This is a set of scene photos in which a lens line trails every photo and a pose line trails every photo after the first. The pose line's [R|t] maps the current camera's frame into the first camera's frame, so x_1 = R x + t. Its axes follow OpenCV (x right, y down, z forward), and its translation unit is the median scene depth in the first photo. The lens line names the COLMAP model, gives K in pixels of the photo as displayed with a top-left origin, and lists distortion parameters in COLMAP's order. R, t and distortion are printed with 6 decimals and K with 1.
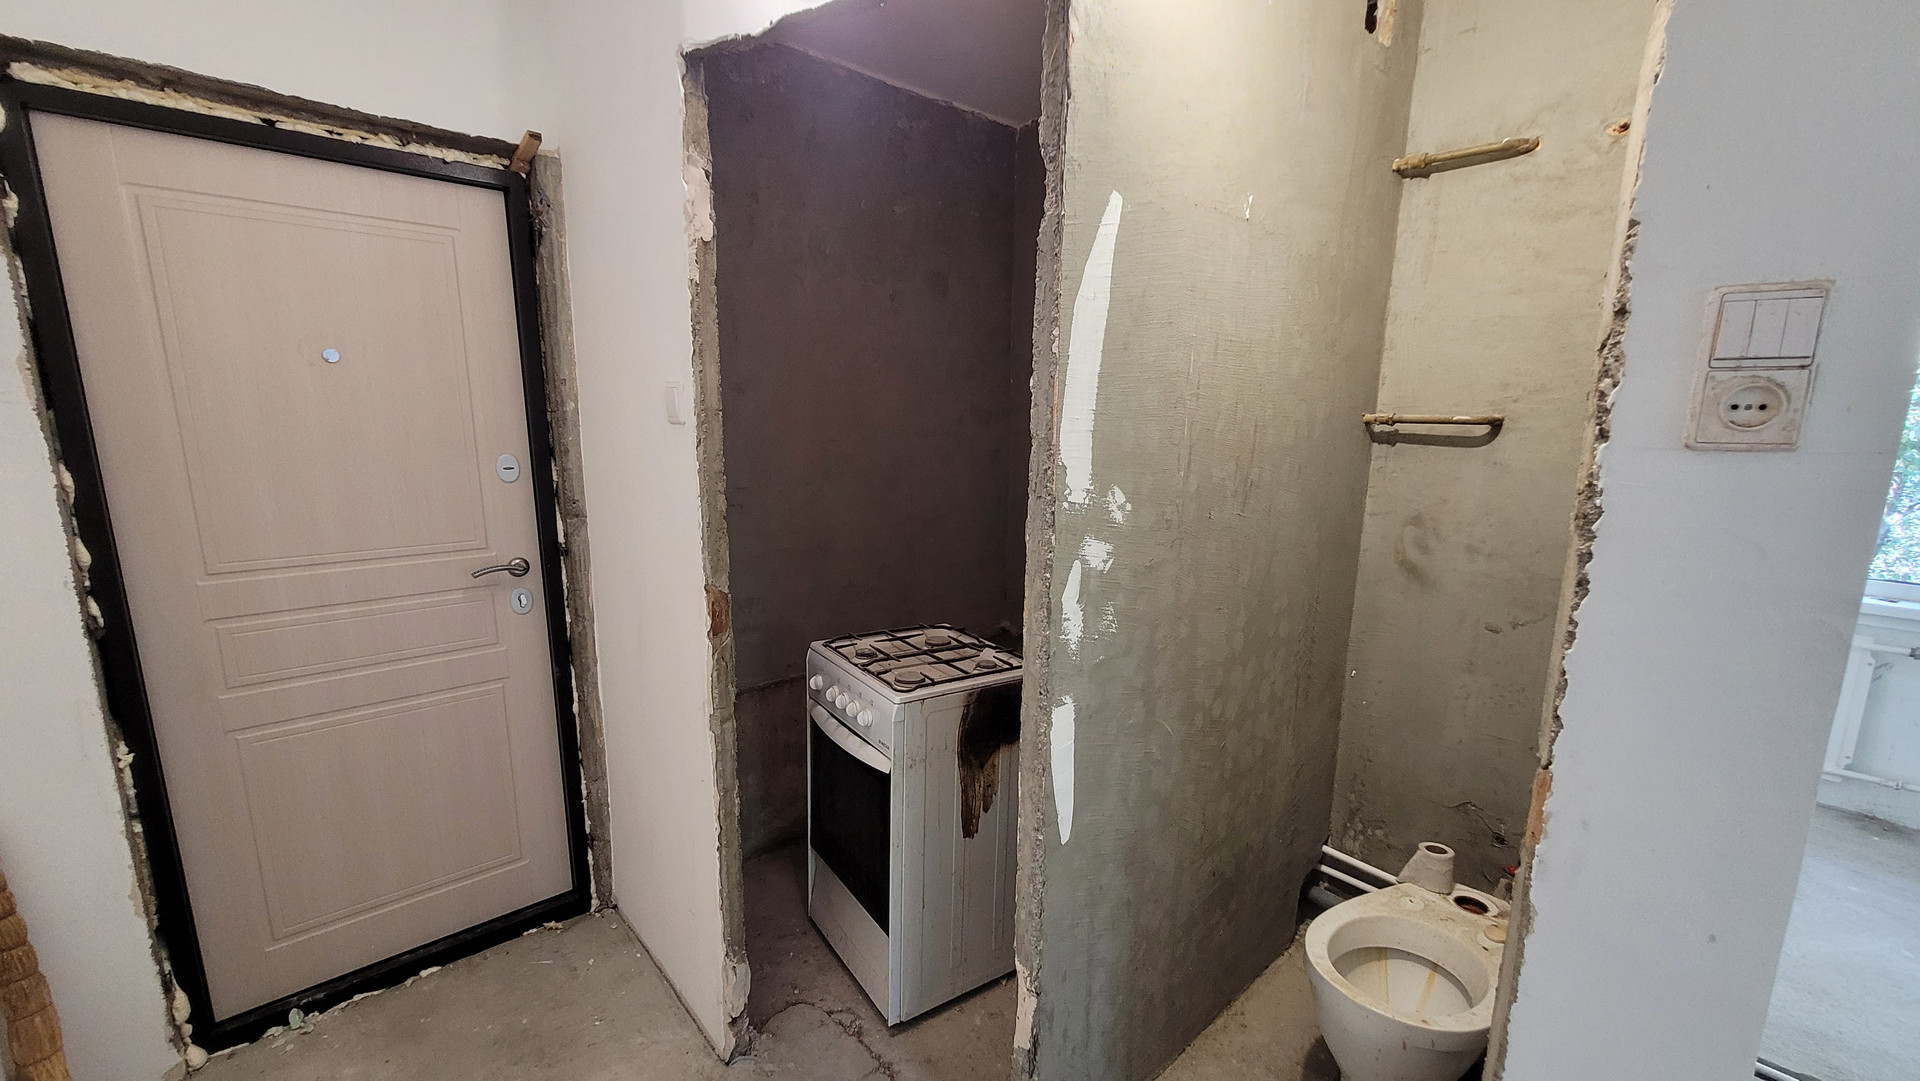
lens RADIAL K [[764.5, 0, 959.1], [0, 764.5, 554.0], [0, 0, 1]] dist [-0.002071, 0.002562]
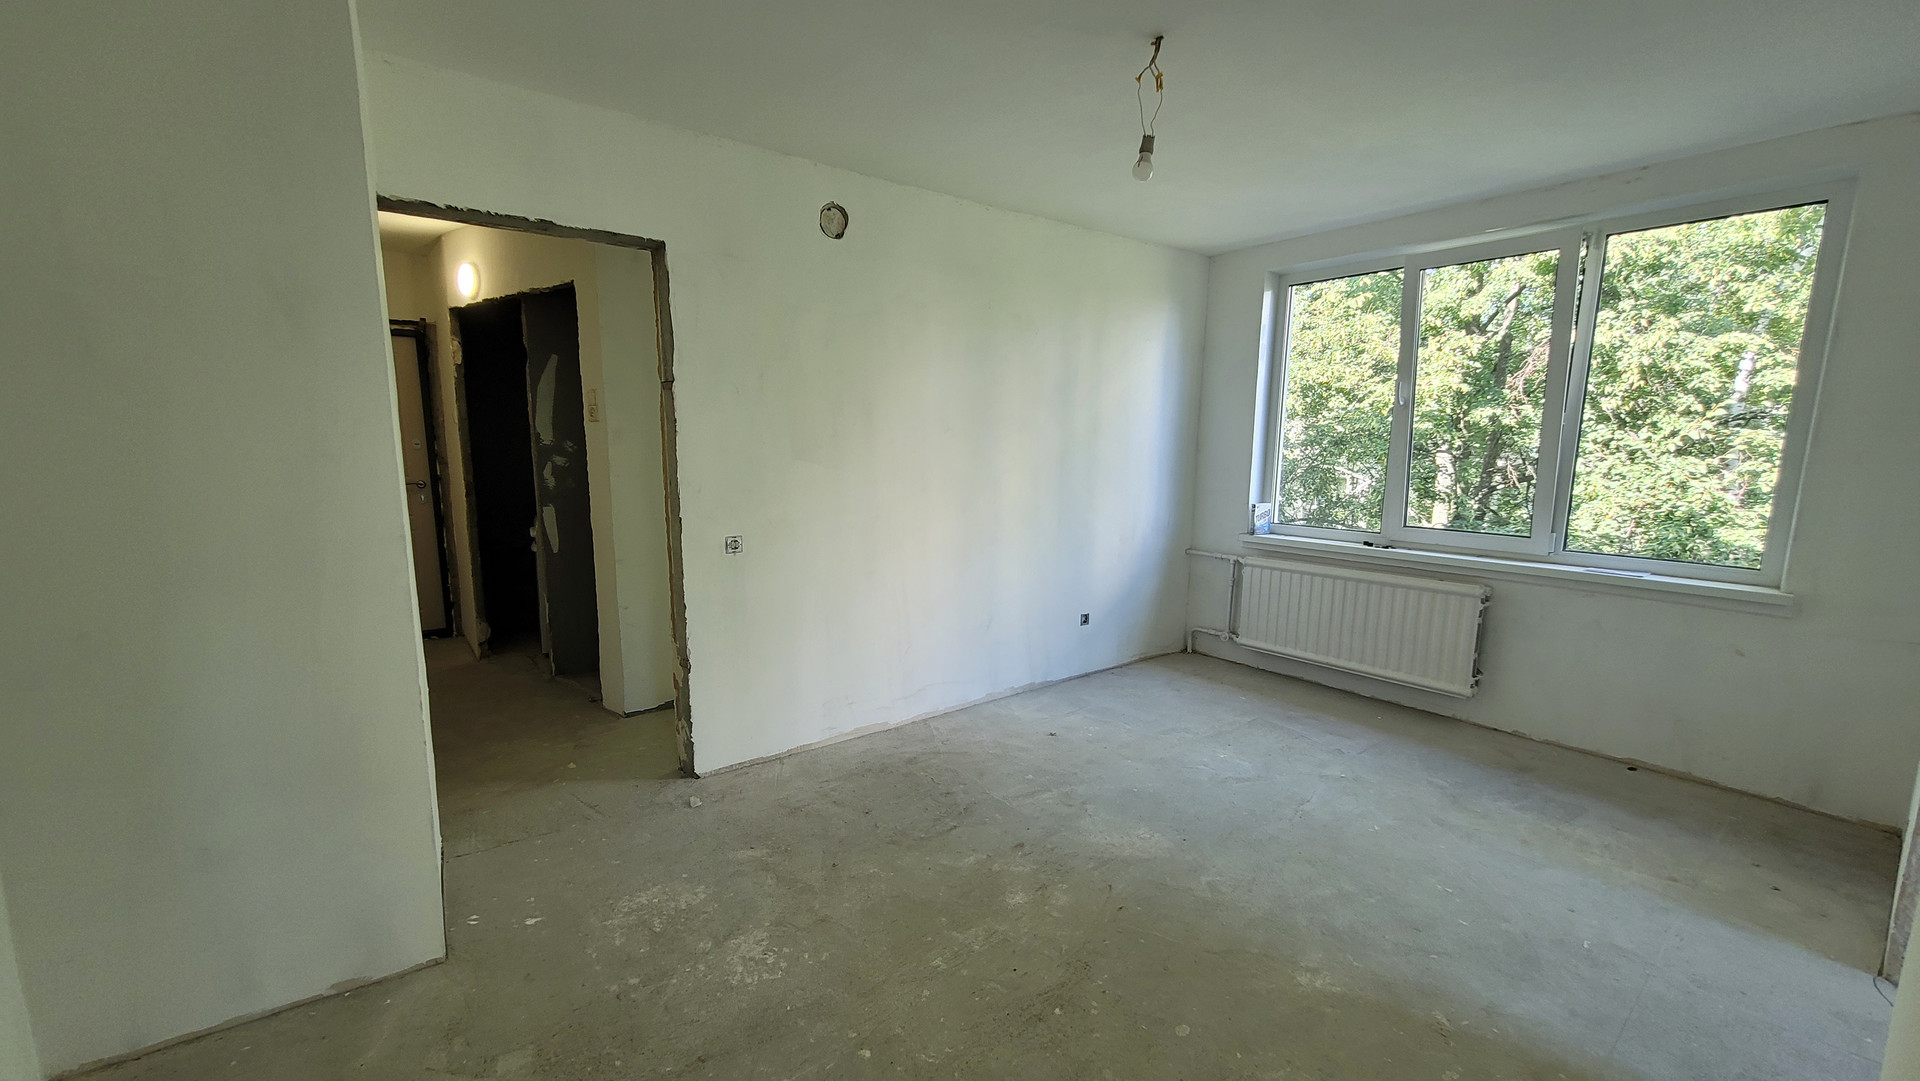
lens RADIAL K [[764.5, 0, 961.8], [0, 764.5, 562.4], [0, 0, 1]] dist [-0.002071, 0.002562]
pose [[0.998304, 0.008635, -0.057564, 1.555521], [-0.010254, 0.999558, -0.027893, 0.378895], [0.057298, 0.028436, 0.997952, -1.609747]]
